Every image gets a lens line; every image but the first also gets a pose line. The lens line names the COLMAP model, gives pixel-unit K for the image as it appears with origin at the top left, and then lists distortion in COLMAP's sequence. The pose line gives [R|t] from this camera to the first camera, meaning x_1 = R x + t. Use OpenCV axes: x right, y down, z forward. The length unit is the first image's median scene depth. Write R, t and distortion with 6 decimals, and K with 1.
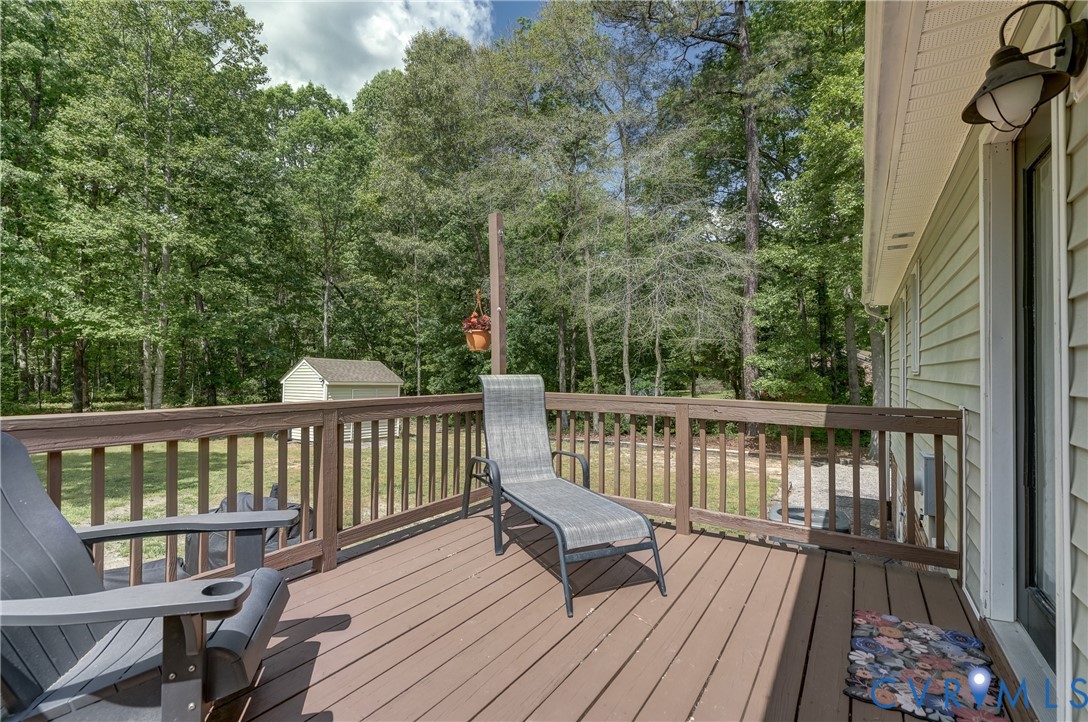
lens RADIAL K [[496.9, 0, 542.4], [0, 496.9, 356.7], [0, 0, 1]] dist [0.000947, 0.000751]
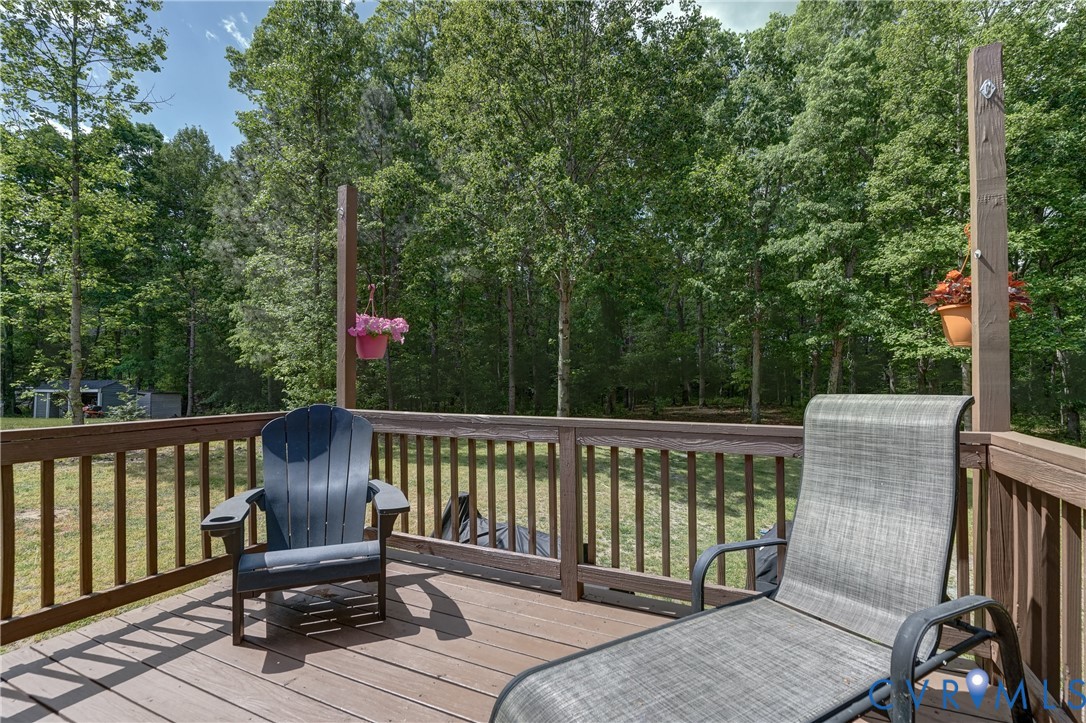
lens RADIAL K [[506.1, 0, 554.8], [0, 506.1, 368.6], [0, 0, 1]] dist [0.000071, -0.000062]
pose [[0.121778, -0.035463, -0.991924, 0.385126], [0.020179, 0.999243, -0.033247, 0.021078], [0.992352, -0.015967, 0.122402, 0.638512]]
